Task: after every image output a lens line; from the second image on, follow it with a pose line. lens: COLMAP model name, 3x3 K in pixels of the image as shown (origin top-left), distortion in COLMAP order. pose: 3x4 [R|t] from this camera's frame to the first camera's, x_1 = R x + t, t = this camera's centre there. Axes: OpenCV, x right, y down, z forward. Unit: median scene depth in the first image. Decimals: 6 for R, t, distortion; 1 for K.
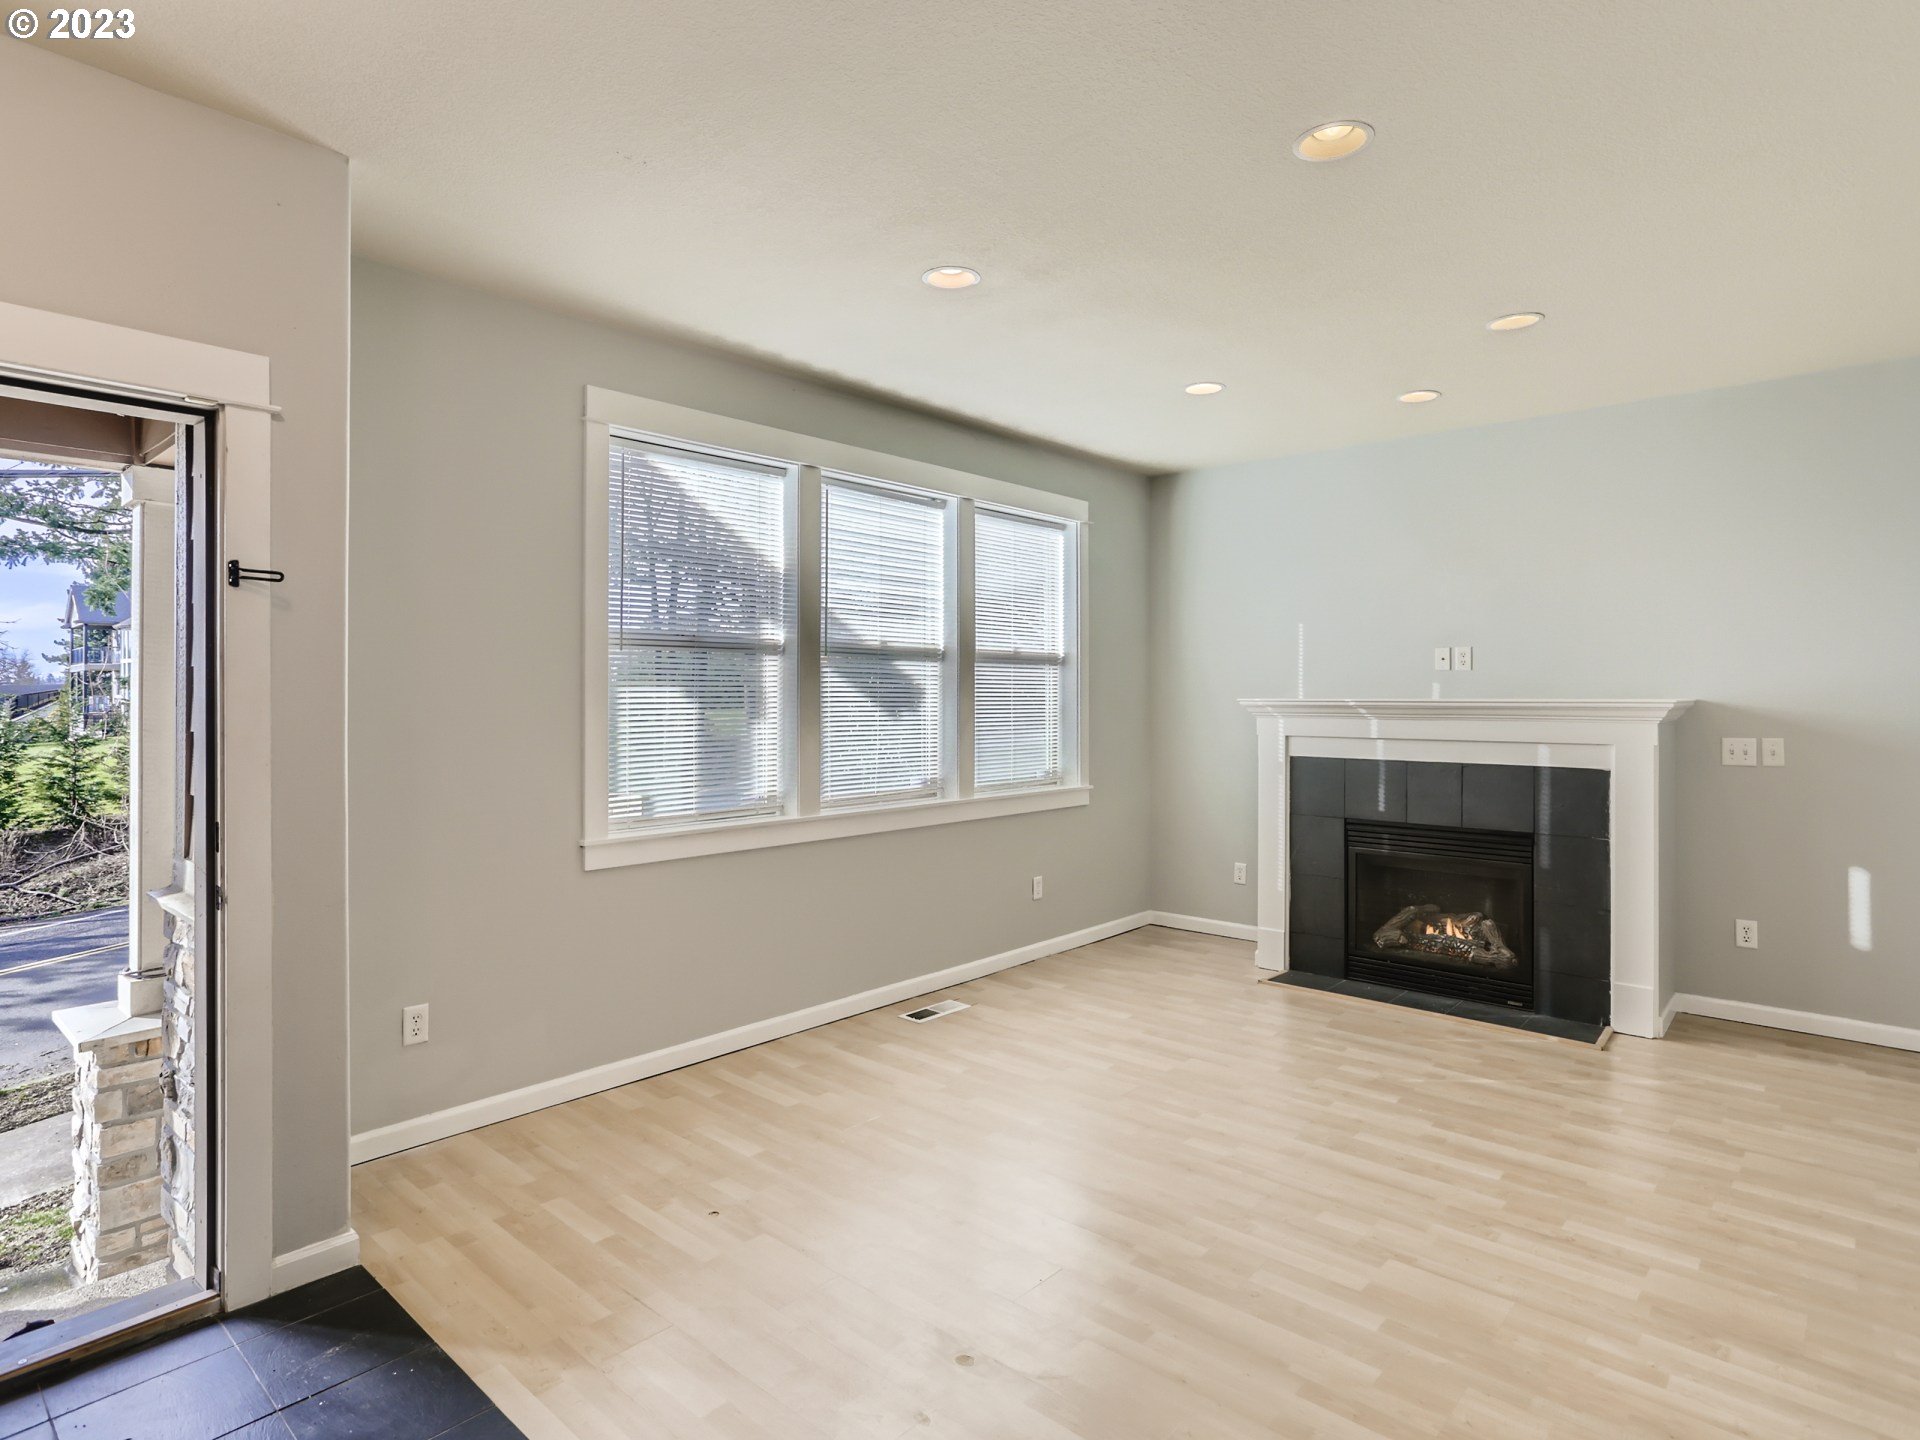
lens RADIAL K [[1046.2, 0, 959.3], [0, 1046.2, 695.9], [0, 0, 1]] dist [-0.033065, 0.019652]
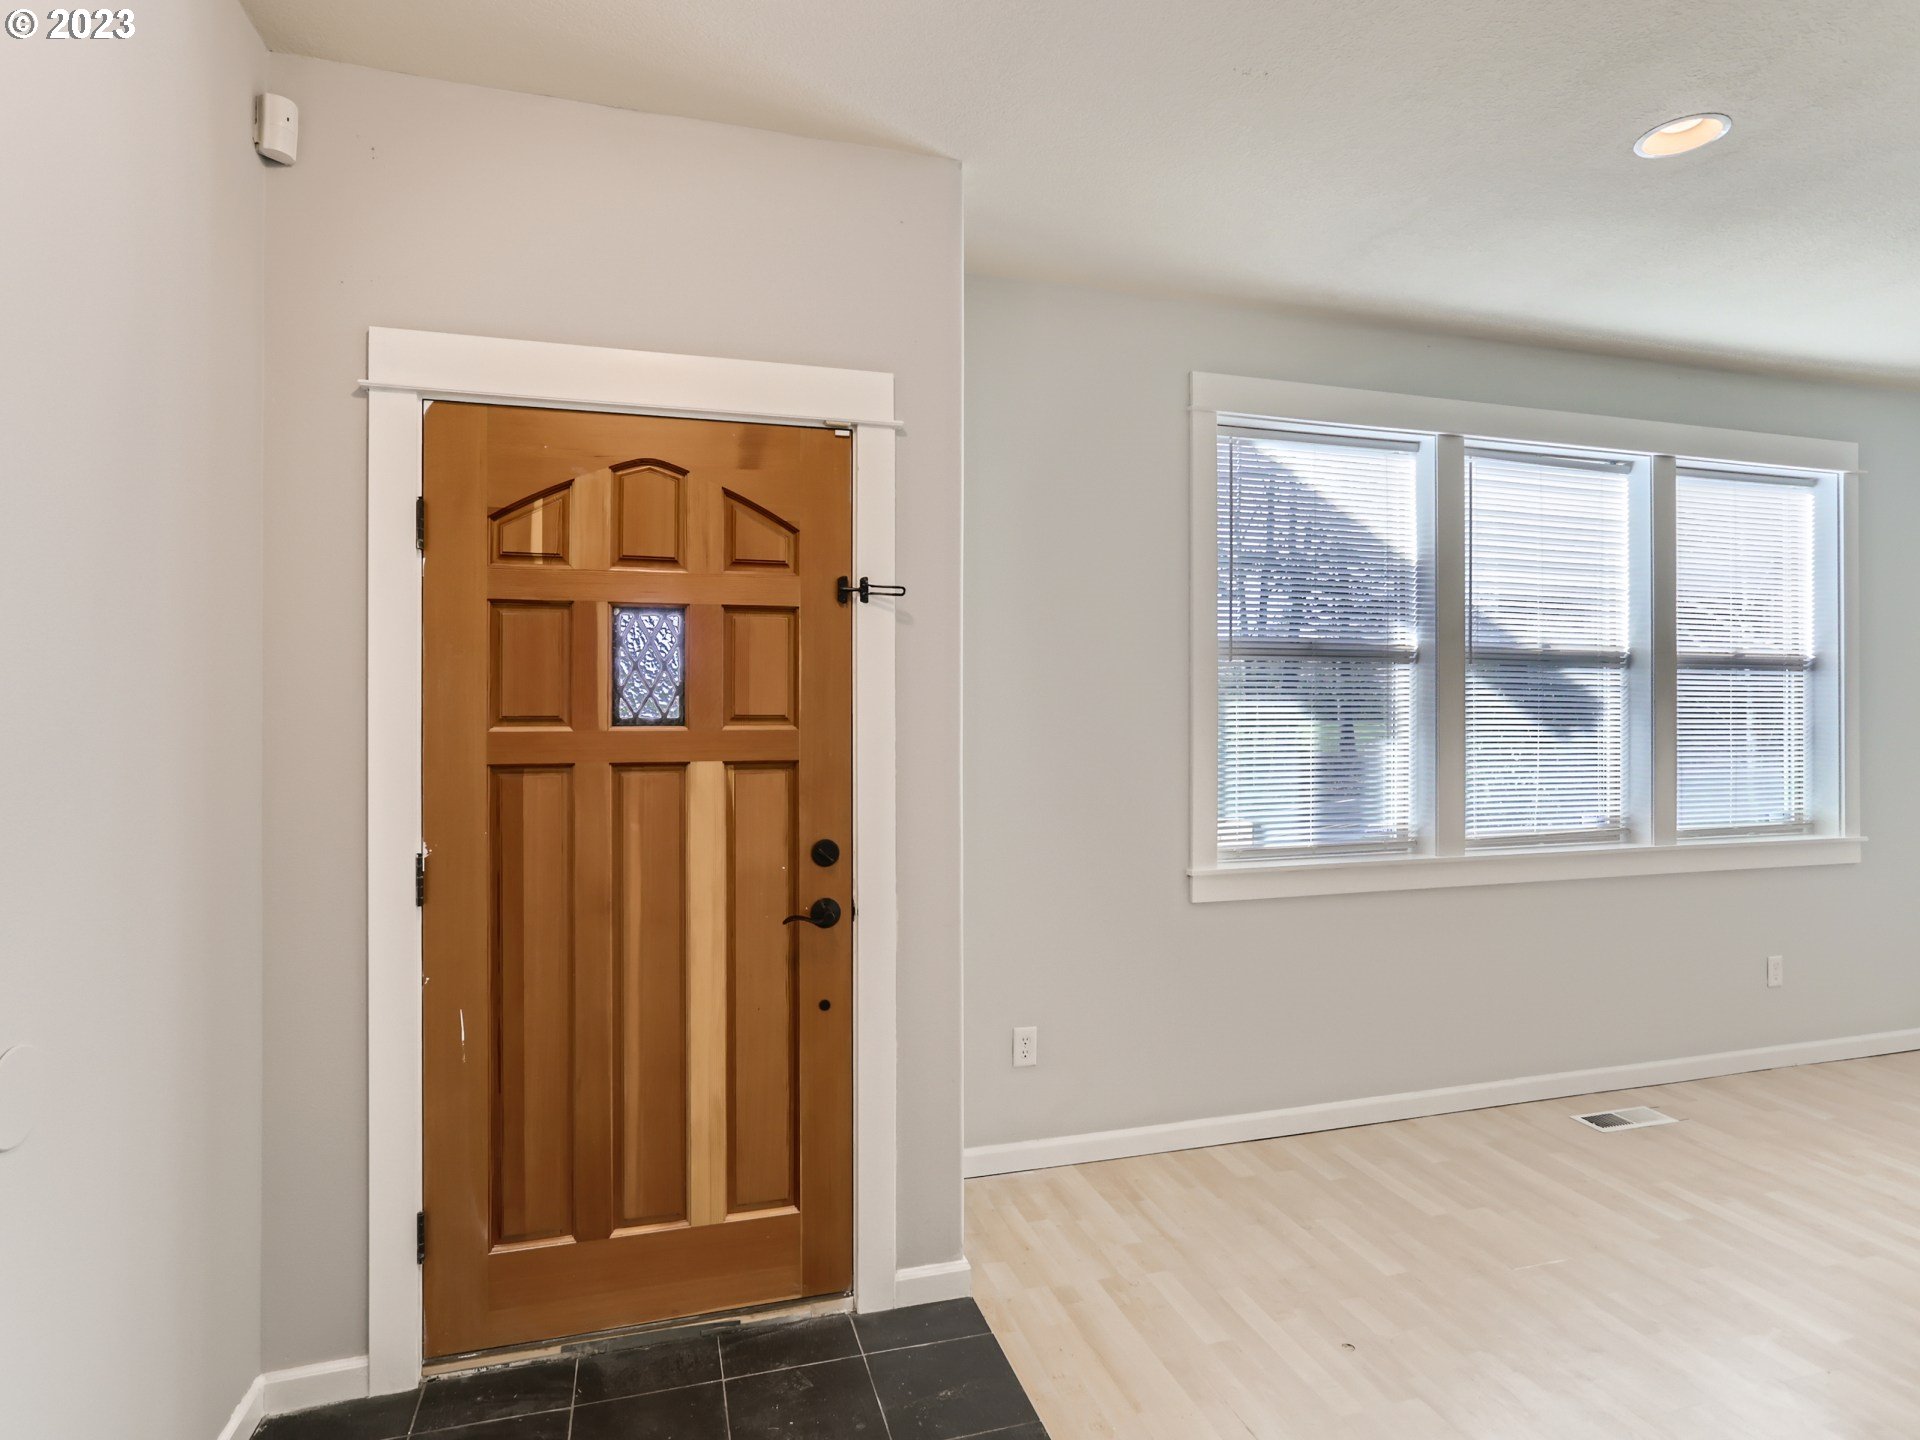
lens RADIAL K [[1046.2, 0, 959.3], [0, 1046.2, 695.9], [0, 0, 1]] dist [-0.033065, 0.019652]
pose [[0.852973, -0.005857, -0.521921, -0.047032], [-0.001758, 0.999899, -0.014095, -0.000229], [0.521951, 0.012940, 0.852877, 0.094133]]
